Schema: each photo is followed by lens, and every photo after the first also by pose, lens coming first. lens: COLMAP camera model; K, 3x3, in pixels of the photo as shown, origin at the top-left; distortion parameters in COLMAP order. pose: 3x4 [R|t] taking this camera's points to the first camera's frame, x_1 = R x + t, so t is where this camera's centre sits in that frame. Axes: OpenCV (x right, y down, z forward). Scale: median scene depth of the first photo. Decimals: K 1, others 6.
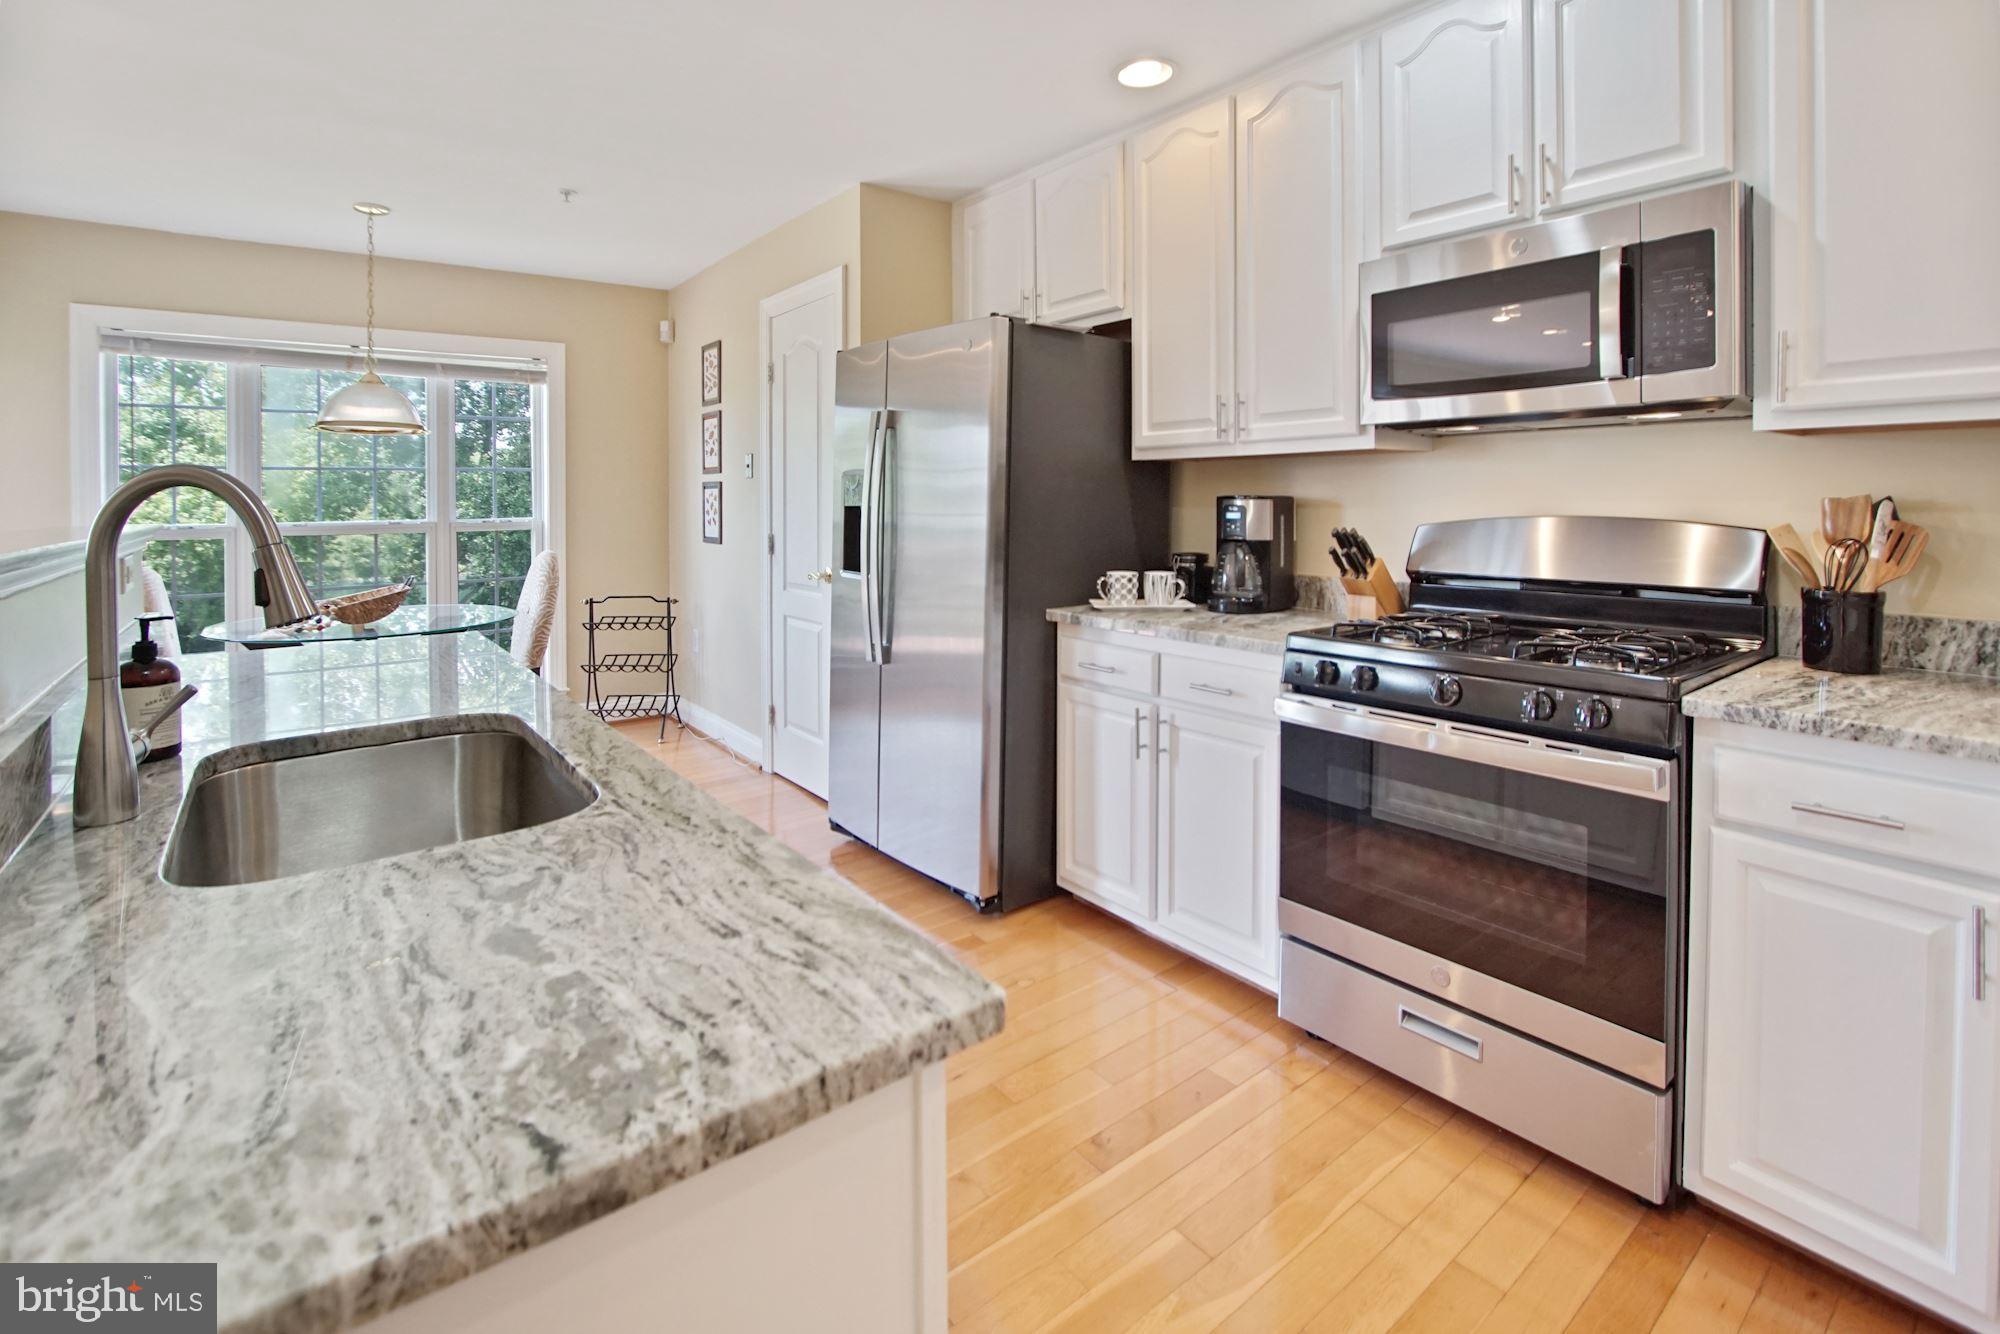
lens RADIAL K [[931.3, 0, 999.2], [0, 931.3, 487.8], [0, 0, 1]] dist [-0.013040, 0.000843]
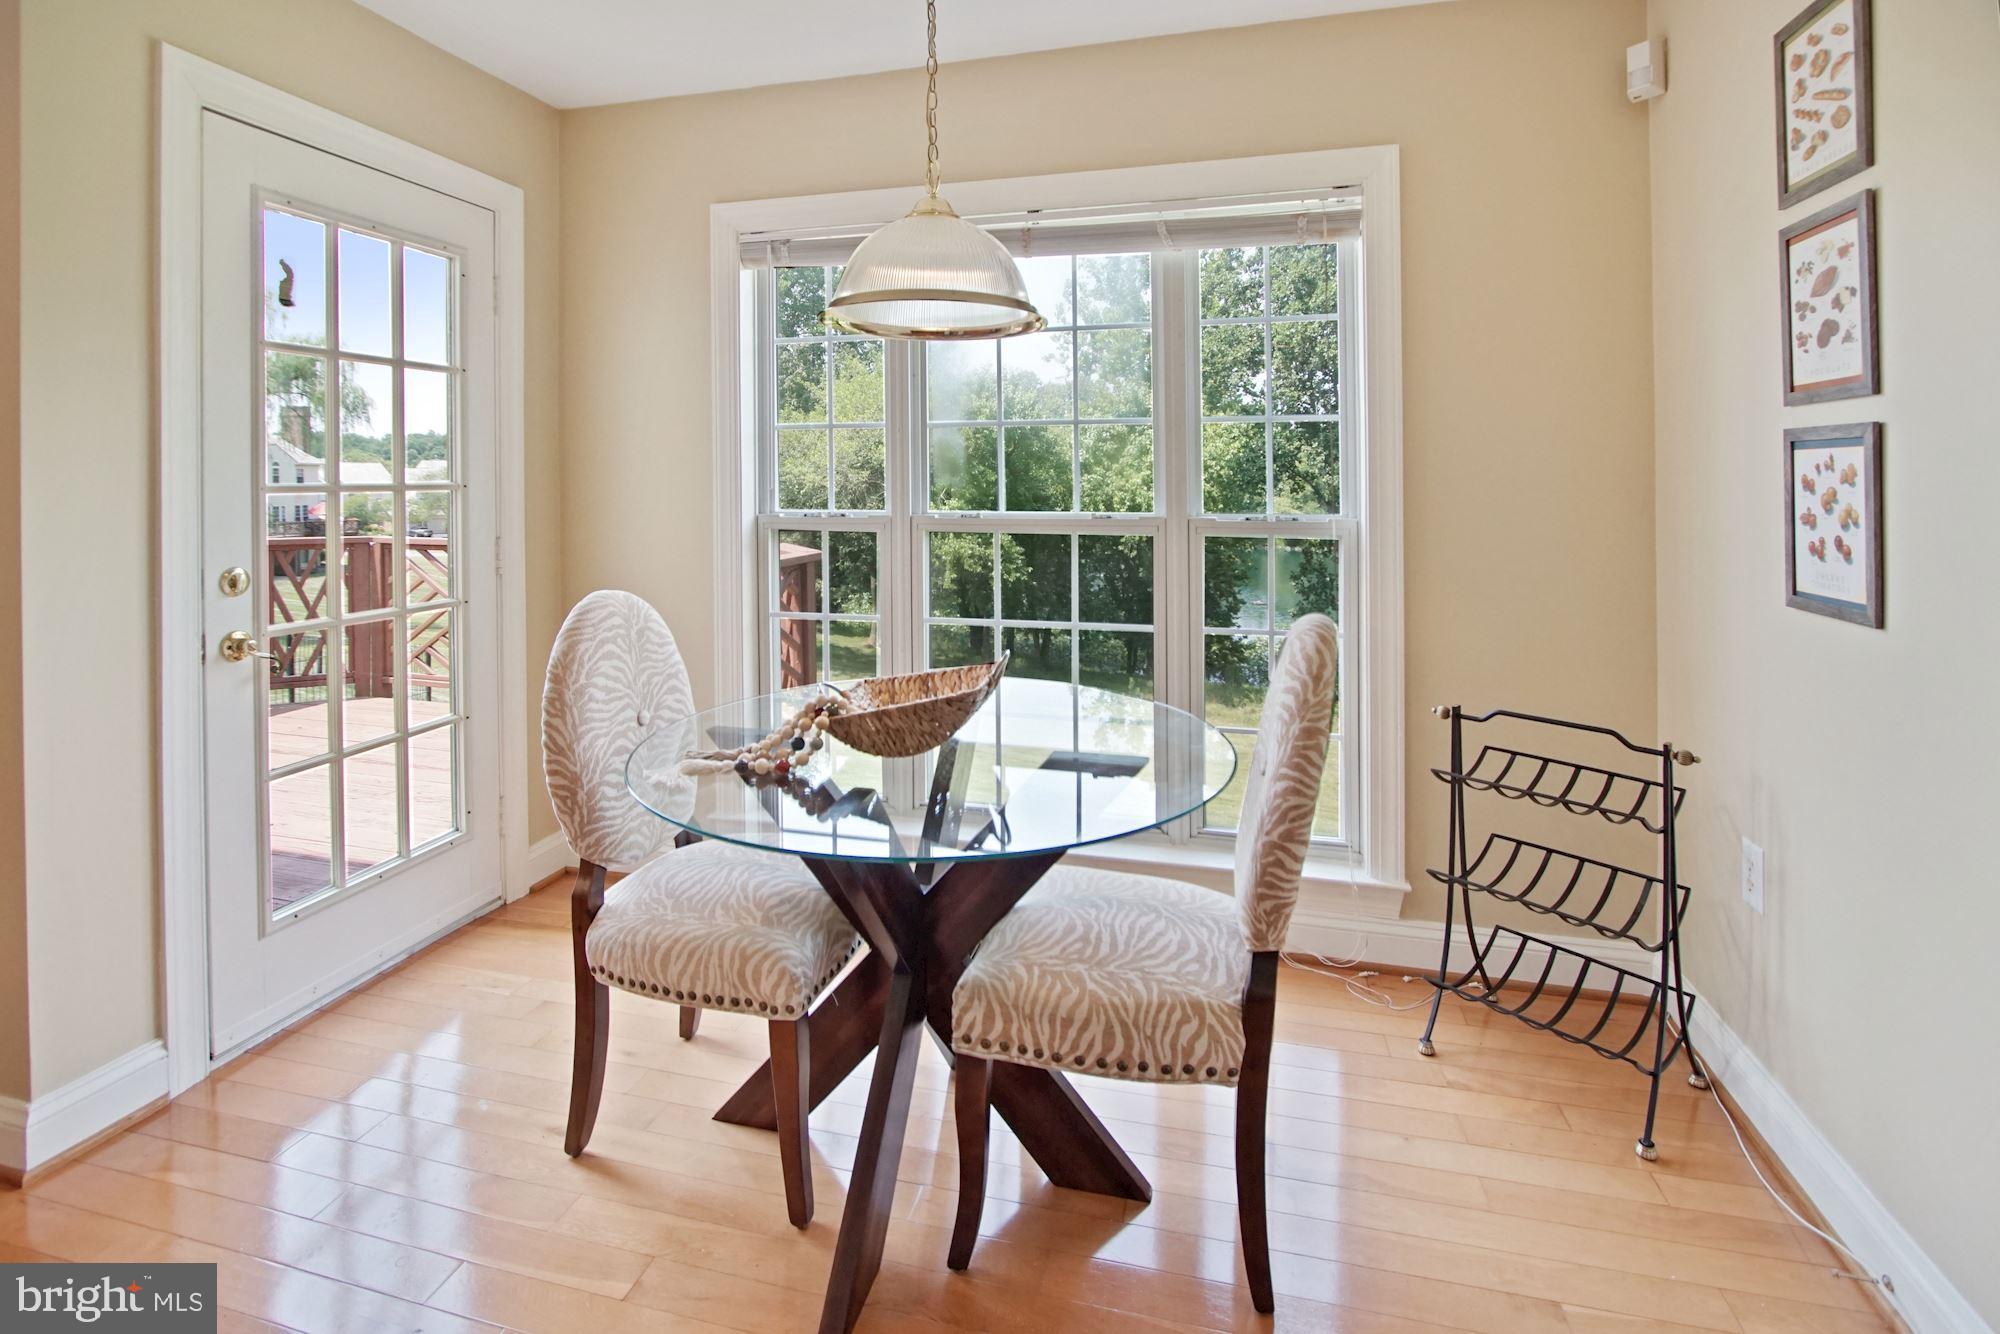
lens RADIAL K [[938.8, 0, 1010.9], [0, 938.8, 480.8], [0, 0, 1]] dist [-0.013688, 0.000043]
pose [[0.618424, 0.009159, -0.785791, -0.374732], [0.003084, 0.999896, 0.014081, 0.010038], [0.785838, -0.011132, 0.618332, 0.951965]]
